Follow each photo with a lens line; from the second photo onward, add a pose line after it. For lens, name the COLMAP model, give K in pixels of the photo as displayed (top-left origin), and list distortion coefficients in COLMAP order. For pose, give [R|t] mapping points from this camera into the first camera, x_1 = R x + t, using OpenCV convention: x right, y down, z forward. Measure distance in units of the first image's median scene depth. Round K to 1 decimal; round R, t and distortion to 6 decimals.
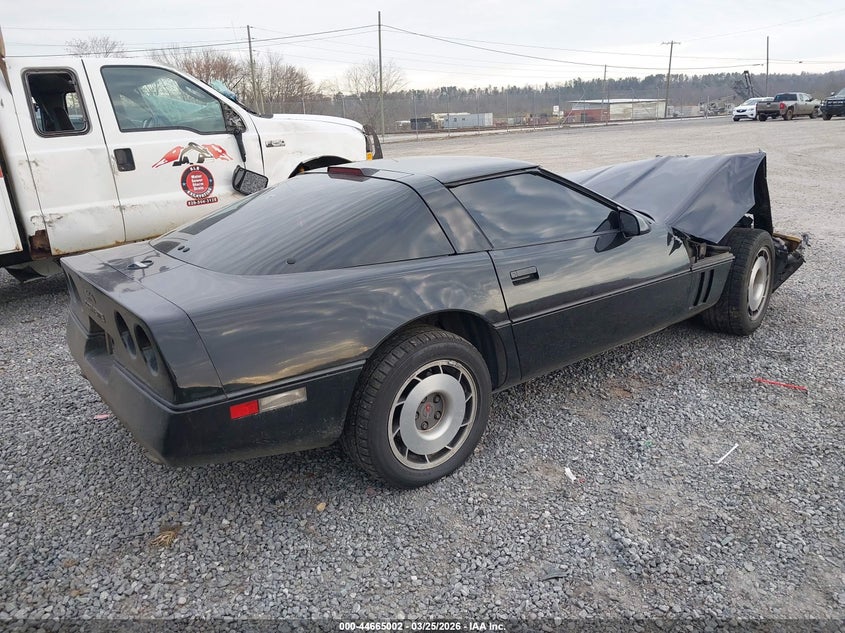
lens RADIAL K [[669.0, 0, 429.8], [0, 669.0, 318.2], [0, 0, 1]] dist [0.028302, -0.026645]
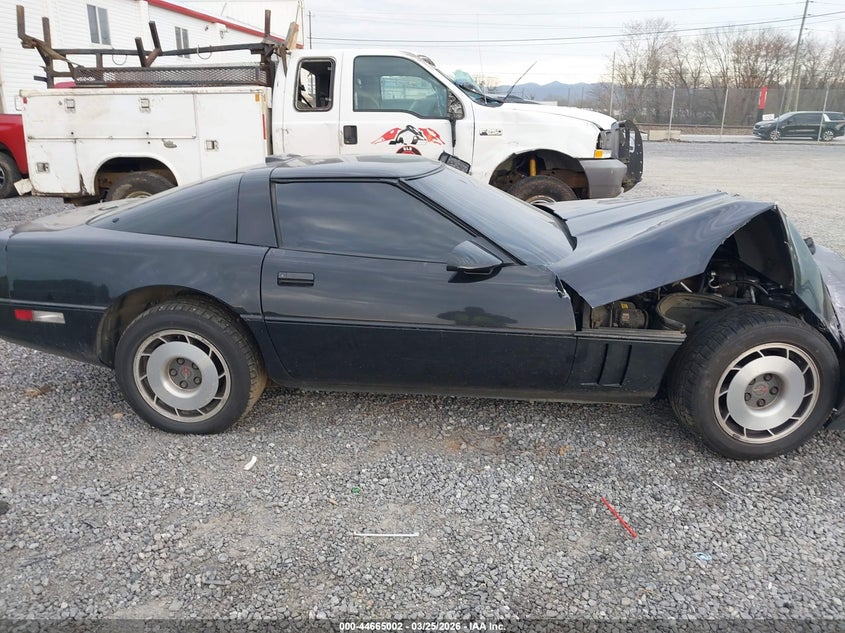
lens RADIAL K [[669.0, 0, 410.2], [0, 669.0, 326.6], [0, 0, 1]] dist [0.028302, -0.026645]
pose [[0.721949, 0.270742, -0.636780, 0.452082], [-0.247128, 0.960467, 0.128183, -0.082154], [0.646311, 0.064825, 0.760316, 0.171024]]
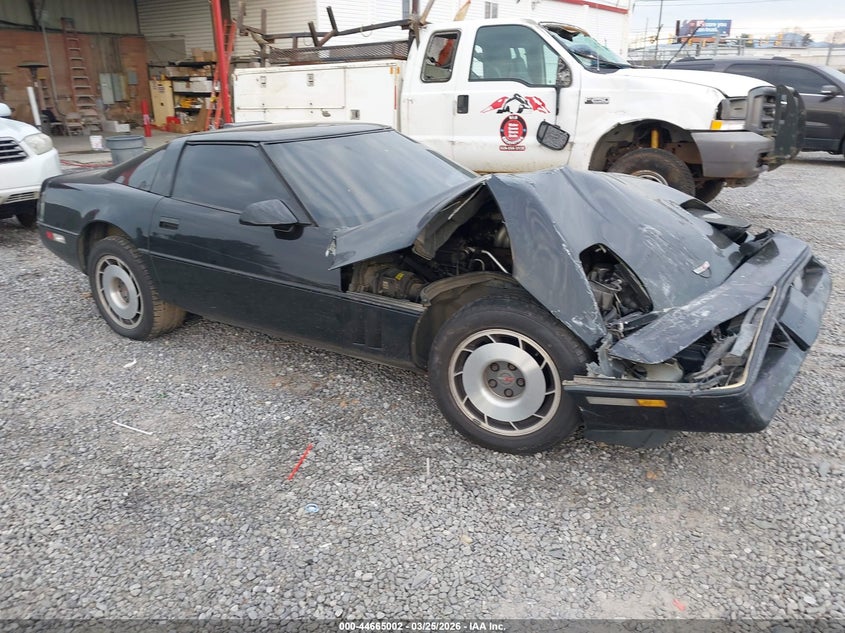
lens RADIAL K [[669.0, 0, 413.3], [0, 669.0, 314.0], [0, 0, 1]] dist [0.028302, -0.026645]
pose [[0.307355, 0.363522, -0.879423, 0.709266], [-0.279180, 0.917937, 0.281870, -0.192547], [0.909720, 0.158883, 0.383621, 0.474317]]
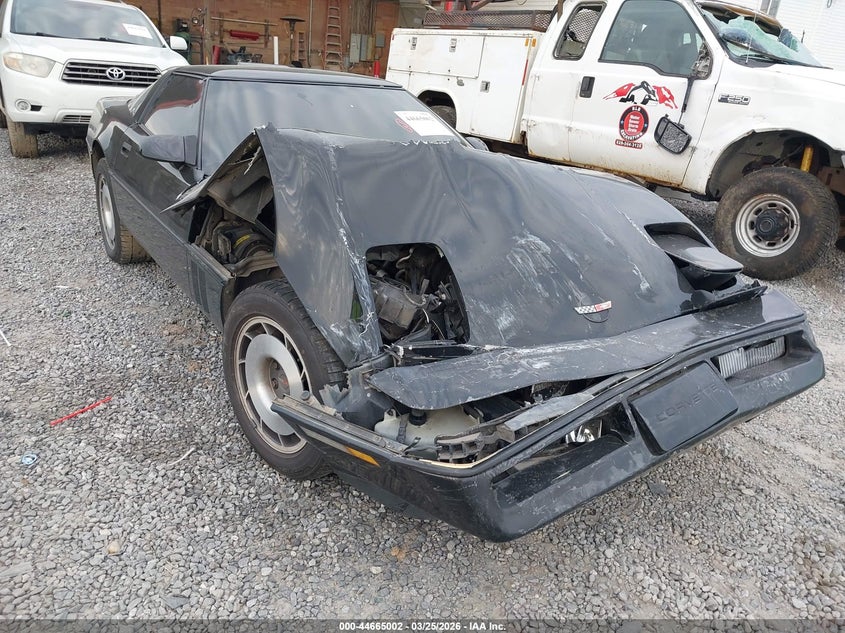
lens RADIAL K [[669.0, 0, 417.4], [0, 669.0, 309.8], [0, 0, 1]] dist [0.028302, -0.026645]
pose [[-0.075867, 0.404340, -0.911457, 0.662017], [-0.371640, 0.836761, 0.402137, -0.254368], [0.925272, 0.369243, 0.086786, 0.741927]]
